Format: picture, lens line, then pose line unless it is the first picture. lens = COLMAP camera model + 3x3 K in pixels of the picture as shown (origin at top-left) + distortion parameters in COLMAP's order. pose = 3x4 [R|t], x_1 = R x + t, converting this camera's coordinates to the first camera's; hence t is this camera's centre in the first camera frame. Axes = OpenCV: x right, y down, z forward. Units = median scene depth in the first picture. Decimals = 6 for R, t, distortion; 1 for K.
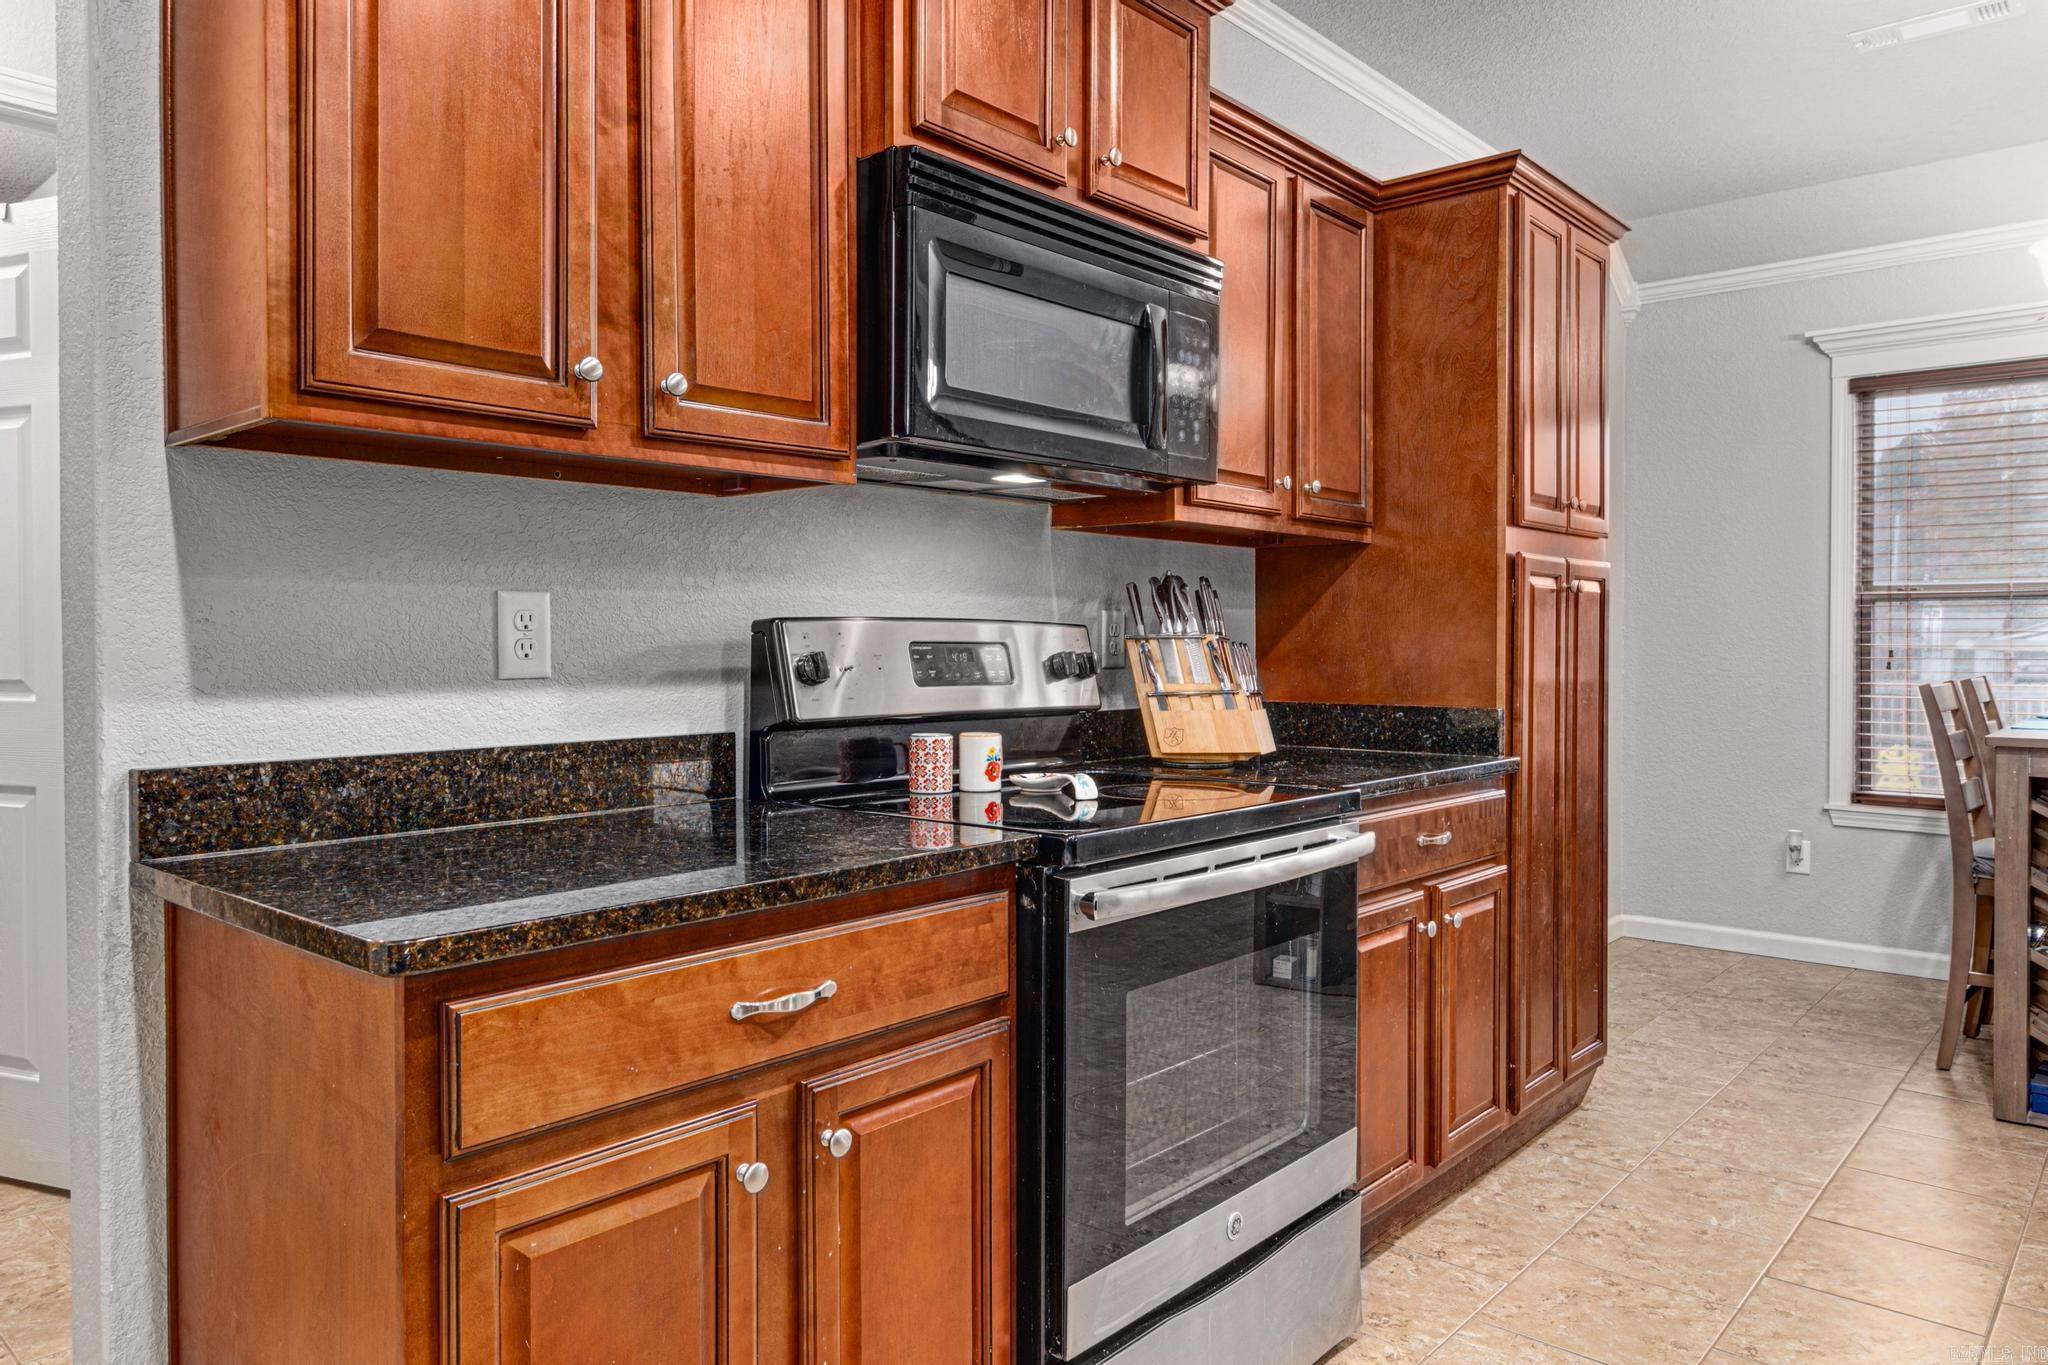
lens RADIAL K [[1349.2, 0, 1022.3], [0, 1349.2, 654.5], [0, 0, 1]] dist [-0.000062, -0.001323]
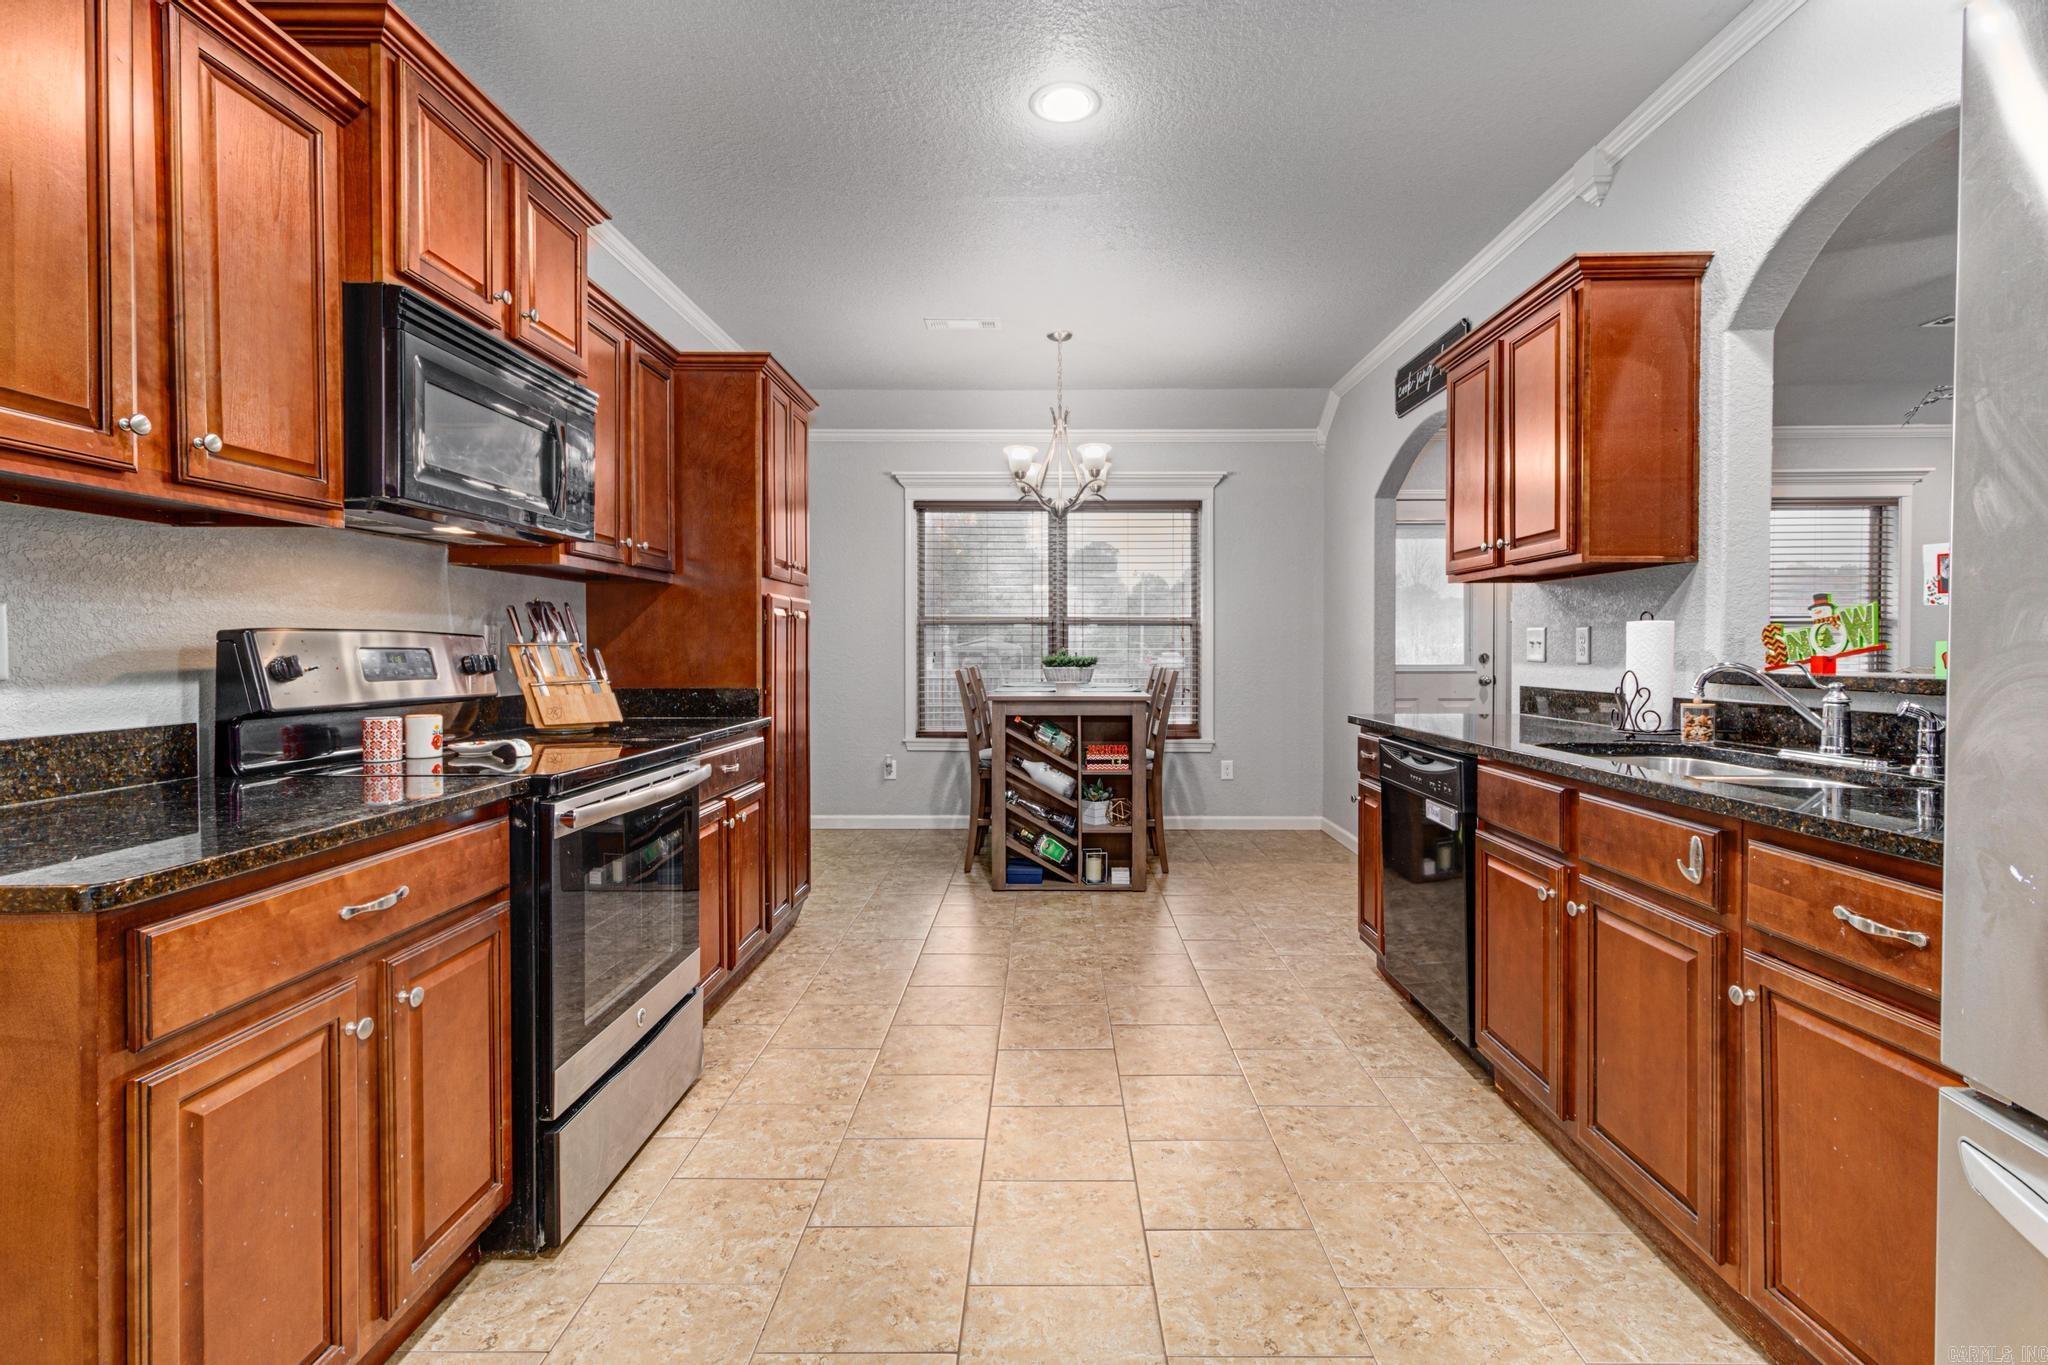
lens RADIAL K [[960.8, 0, 1026.4], [0, 960.8, 653.3], [0, 0, 1]] dist [0.001193, 0.000195]
pose [[0.760843, -0.003992, 0.648923, -0.198801], [0.006110, 0.999981, -0.001012, 0.000872], [-0.648907, 0.004735, 0.760853, -0.131599]]
